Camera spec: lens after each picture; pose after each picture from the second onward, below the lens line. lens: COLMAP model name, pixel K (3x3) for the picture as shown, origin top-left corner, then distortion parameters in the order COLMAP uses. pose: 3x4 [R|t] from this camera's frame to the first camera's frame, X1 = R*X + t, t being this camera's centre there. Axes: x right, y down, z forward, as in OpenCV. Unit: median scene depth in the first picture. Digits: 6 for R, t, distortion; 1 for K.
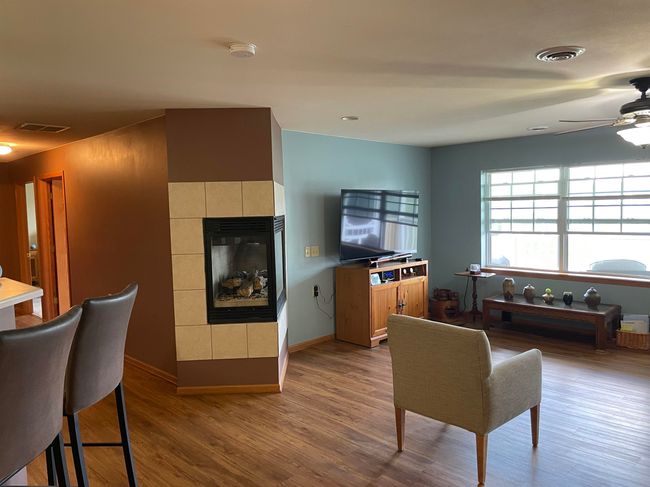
lens RADIAL K [[496.8, 0, 325.9], [0, 496.8, 244.2], [0, 0, 1]] dist [0.041304, -0.017330]
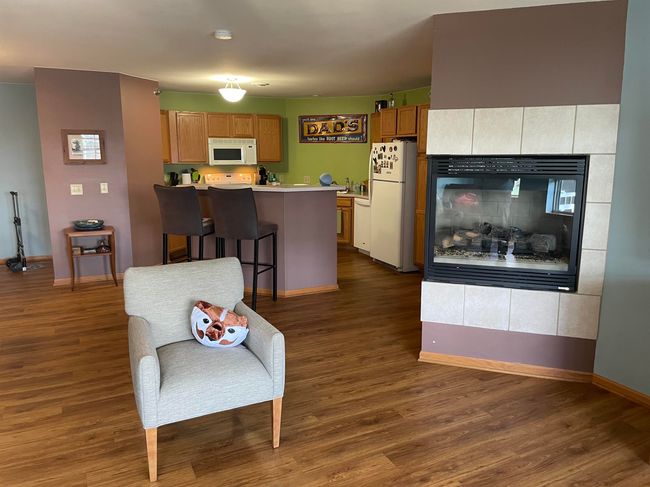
lens RADIAL K [[496.8, 0, 324.1], [0, 496.8, 243.8], [0, 0, 1]] dist [0.041304, -0.017330]
pose [[-0.327169, 0.191932, -0.925269, 0.740002], [-0.065503, 0.972194, 0.224828, -0.085272], [0.942693, 0.134165, -0.305500, 1.106514]]
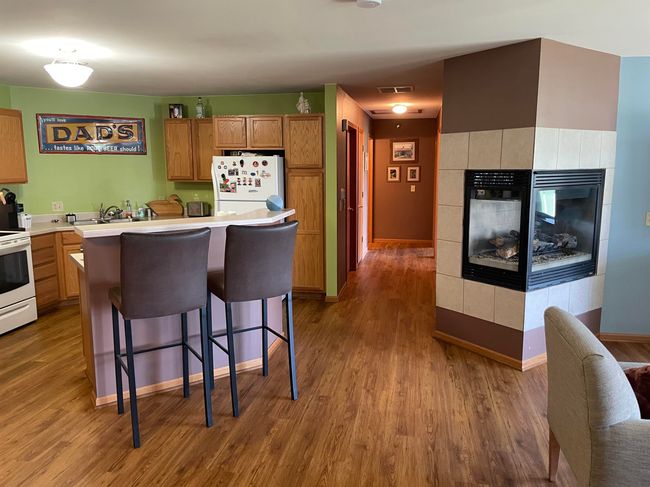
lens RADIAL K [[496.8, 0, 325.4], [0, 496.8, 239.3], [0, 0, 1]] dist [0.041304, -0.017330]
pose [[0.562965, 0.145573, -0.813560, 0.410636], [-0.071388, 0.989252, 0.127611, -0.022849], [0.823392, -0.013762, 0.567306, 0.216416]]
